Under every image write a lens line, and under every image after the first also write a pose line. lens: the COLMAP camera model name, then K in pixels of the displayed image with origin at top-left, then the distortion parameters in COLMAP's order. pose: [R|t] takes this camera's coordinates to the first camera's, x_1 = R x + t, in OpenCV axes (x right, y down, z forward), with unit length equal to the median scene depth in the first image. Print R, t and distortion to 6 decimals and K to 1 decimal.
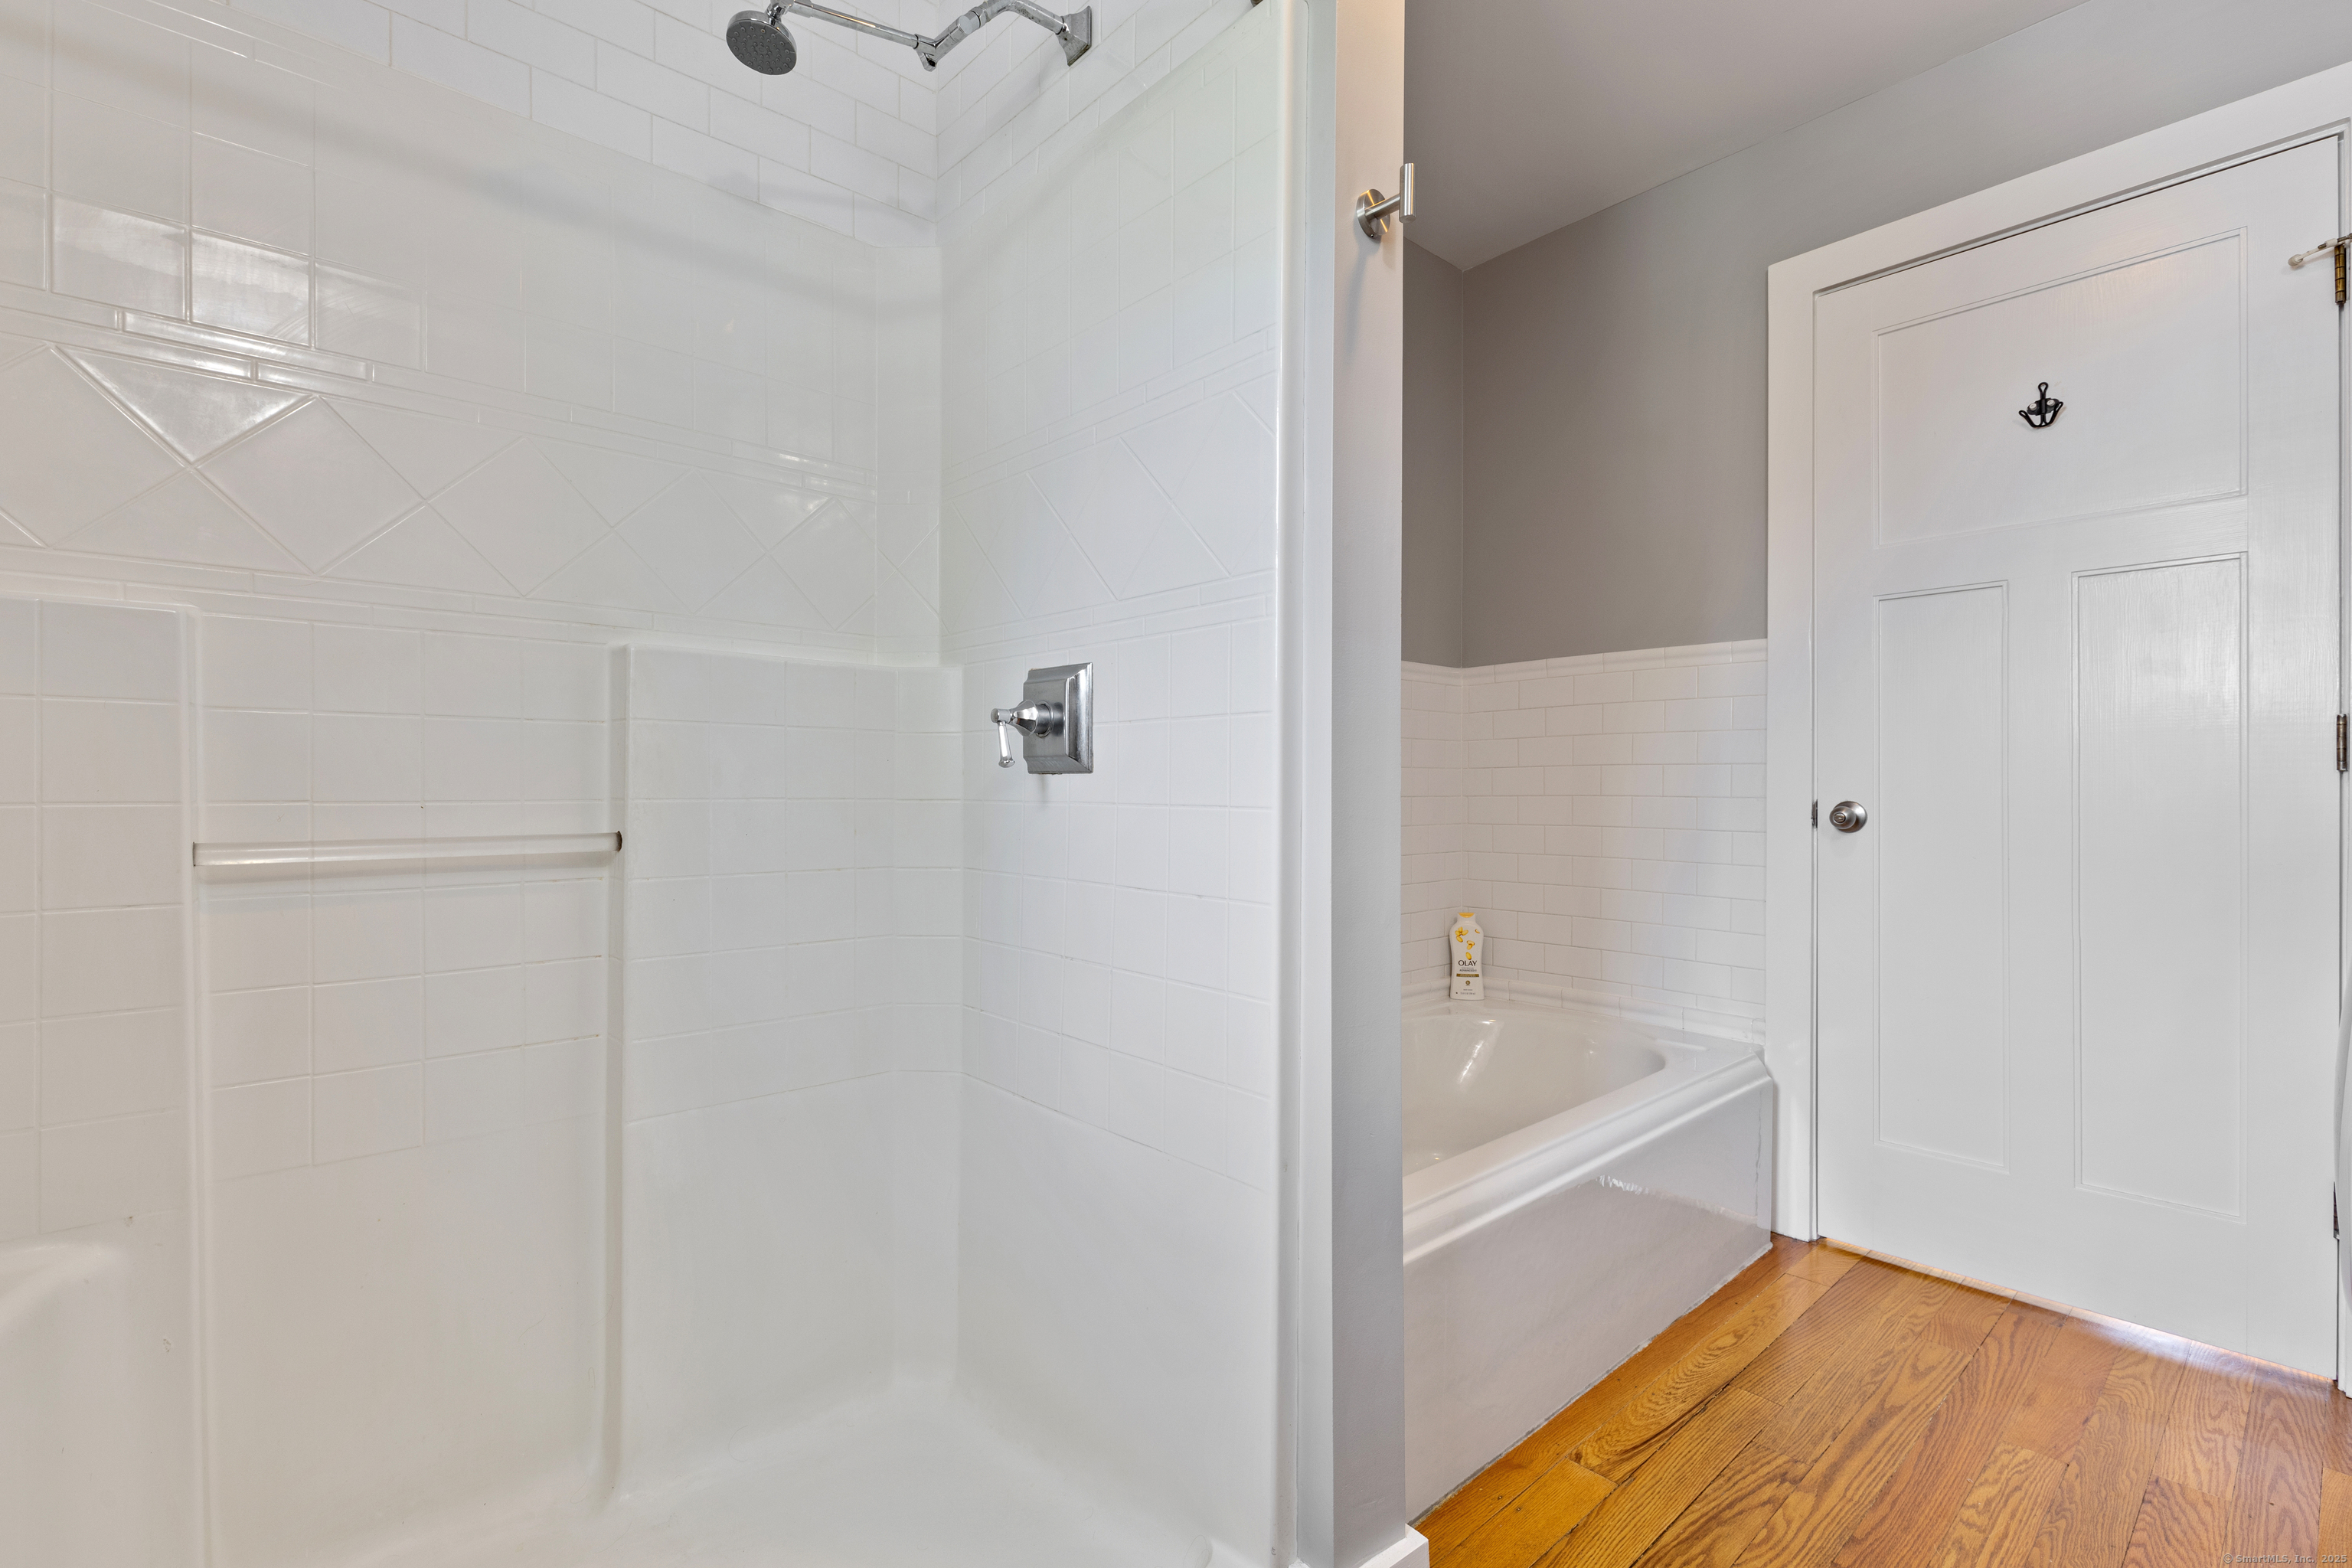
lens RADIAL K [[1055.4, 0, 1173.2], [0, 1055.4, 792.7], [0, 0, 1]] dist [-0.003148, 0.000351]
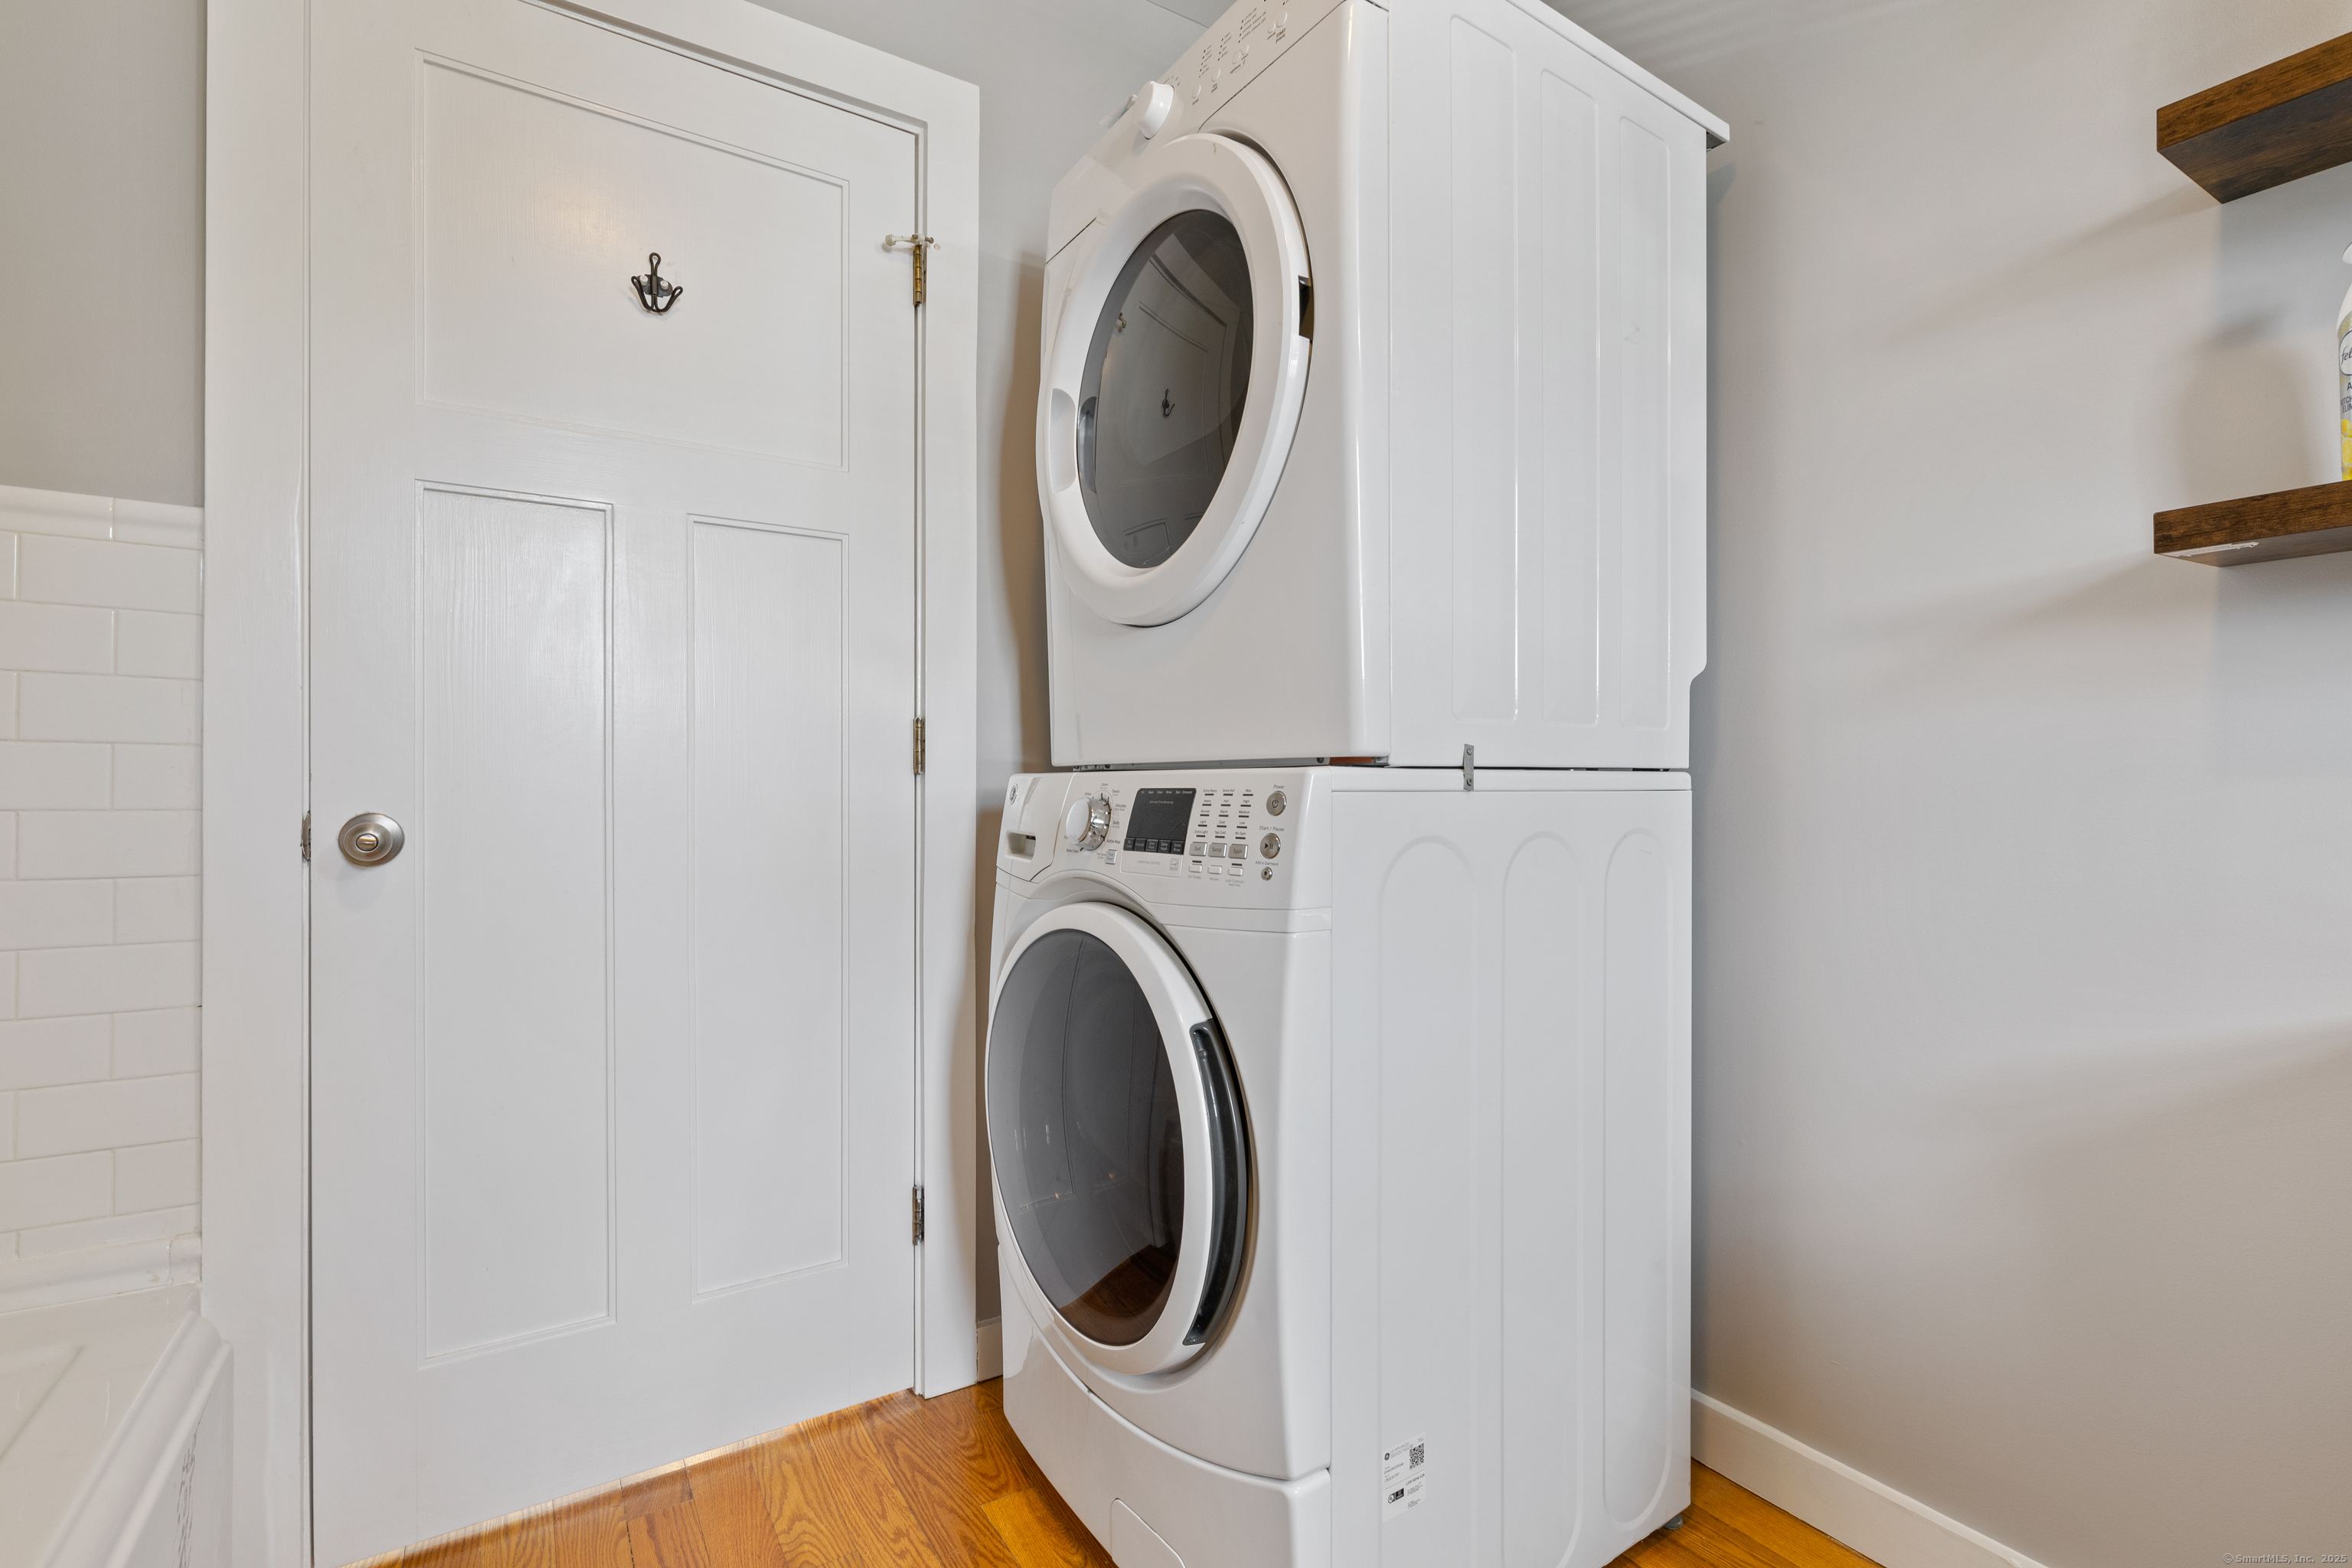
lens RADIAL K [[1055.4, 0, 1174.0], [0, 1055.4, 792.2], [0, 0, 1]] dist [-0.003148, 0.000351]
pose [[0.152142, -0.004907, 0.988346, 0.133214], [-0.001746, 0.999985, 0.005233, -0.009150], [-0.988357, -0.002521, 0.152131, 0.505203]]
